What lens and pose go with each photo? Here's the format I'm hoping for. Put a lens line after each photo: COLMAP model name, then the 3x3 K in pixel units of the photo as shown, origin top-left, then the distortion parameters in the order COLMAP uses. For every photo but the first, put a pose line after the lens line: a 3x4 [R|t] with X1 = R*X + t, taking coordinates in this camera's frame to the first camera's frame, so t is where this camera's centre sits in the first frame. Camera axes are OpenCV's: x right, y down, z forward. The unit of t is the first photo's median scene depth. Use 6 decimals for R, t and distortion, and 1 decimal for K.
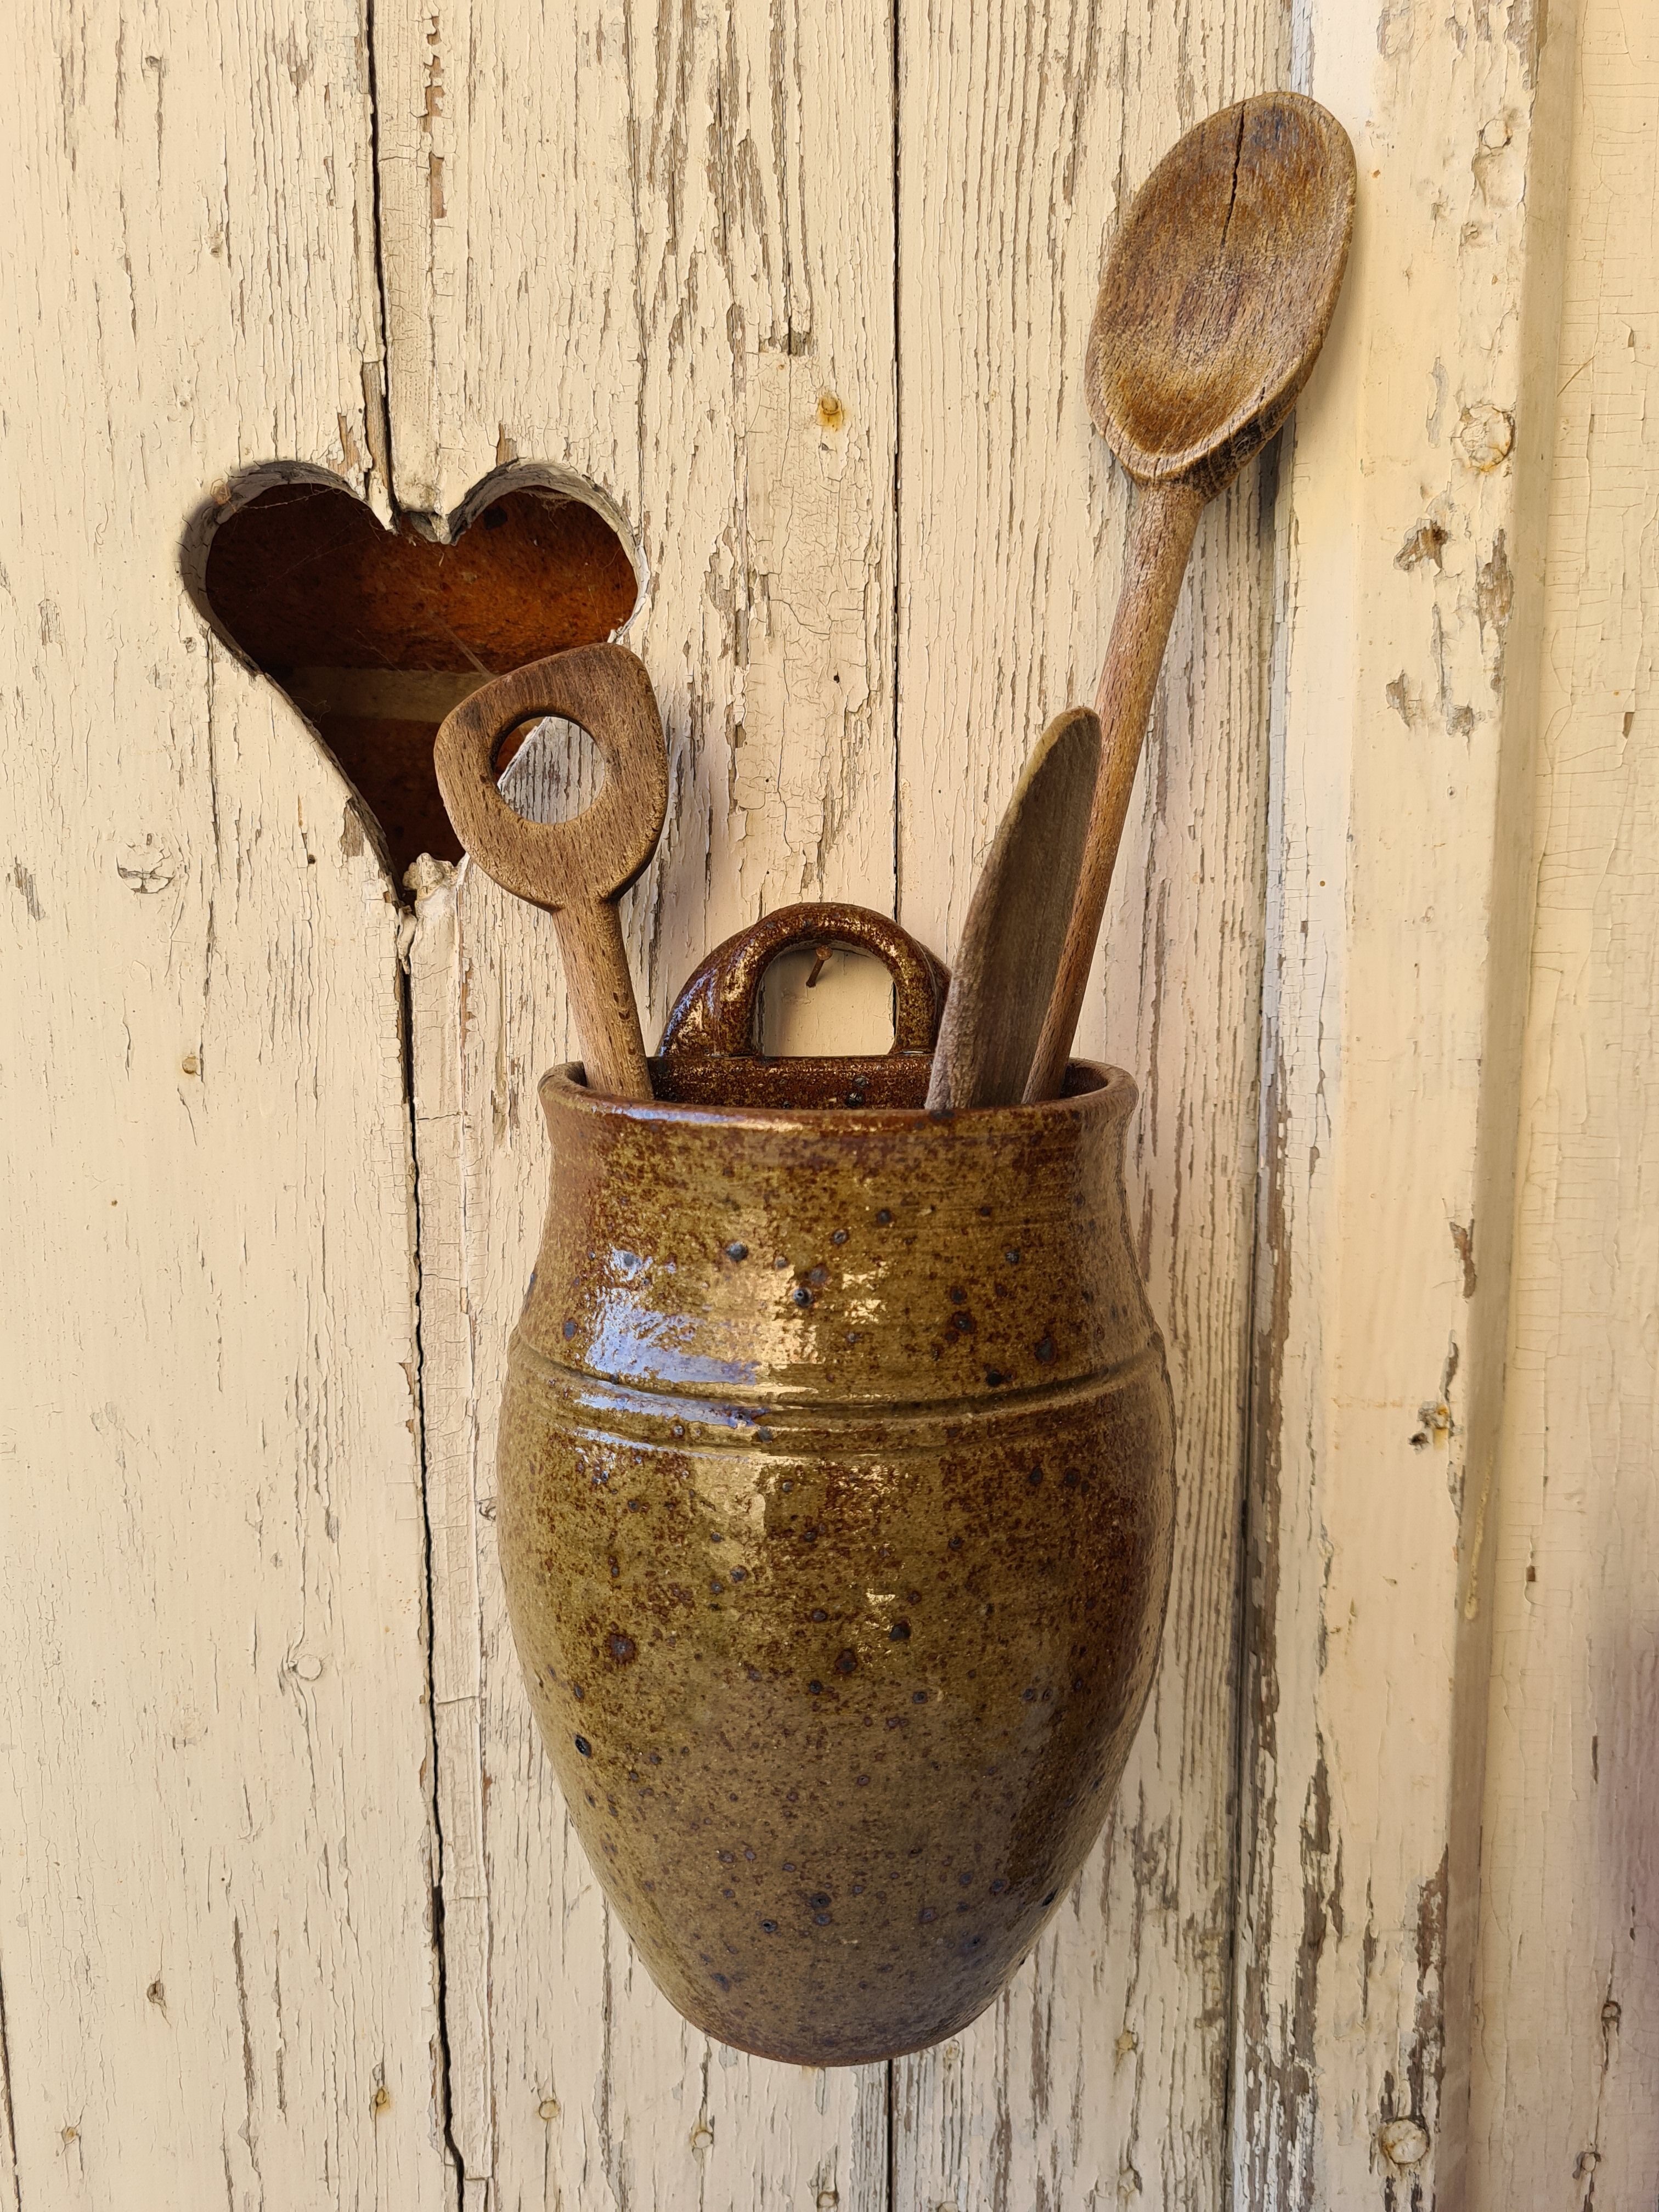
lens RADIAL K [[1901.8, 0, 829.5], [0, 1901.8, 1106.0], [0, 0, 1]] dist [0.036719, -0.047689]
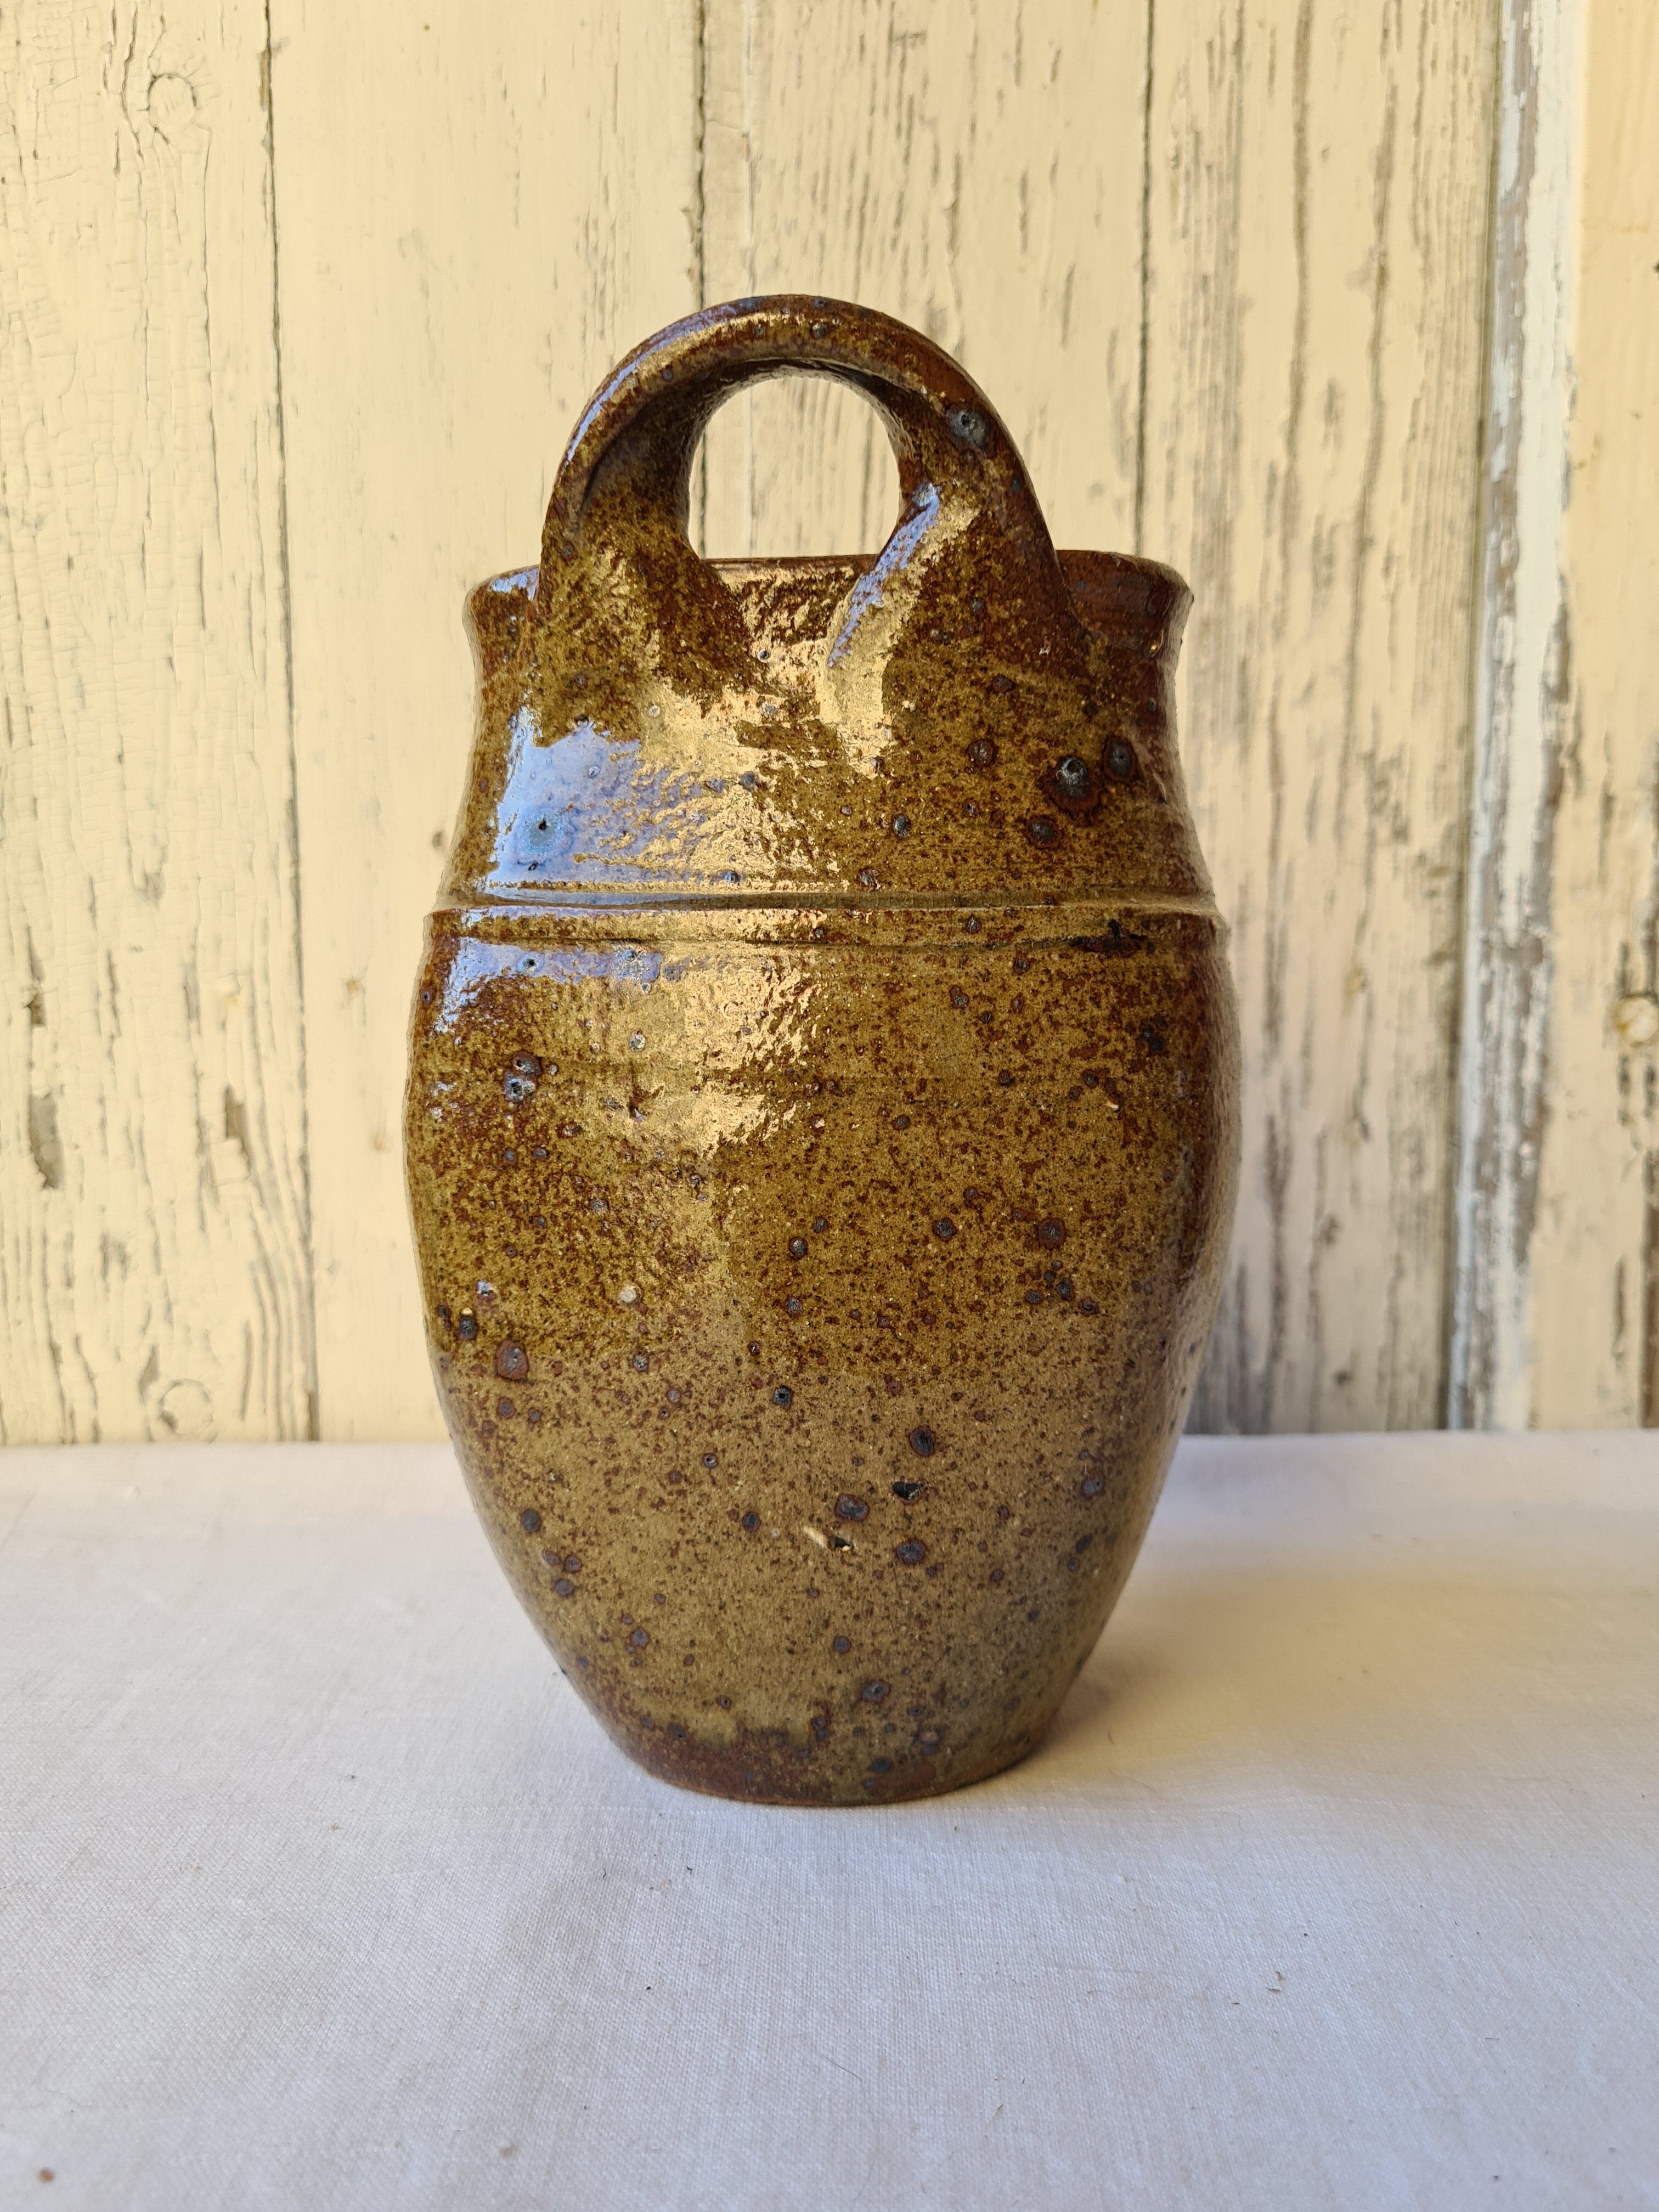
lens RADIAL K [[1901.8, 0, 829.5], [0, 1901.8, 1106.0], [0, 0, 1]] dist [0.036719, -0.047689]
pose [[0.999069, 0.008912, -0.042205, -0.089316], [-0.010445, 0.999288, -0.036249, 0.632723], [0.041852, 0.036656, 0.998451, -0.036447]]
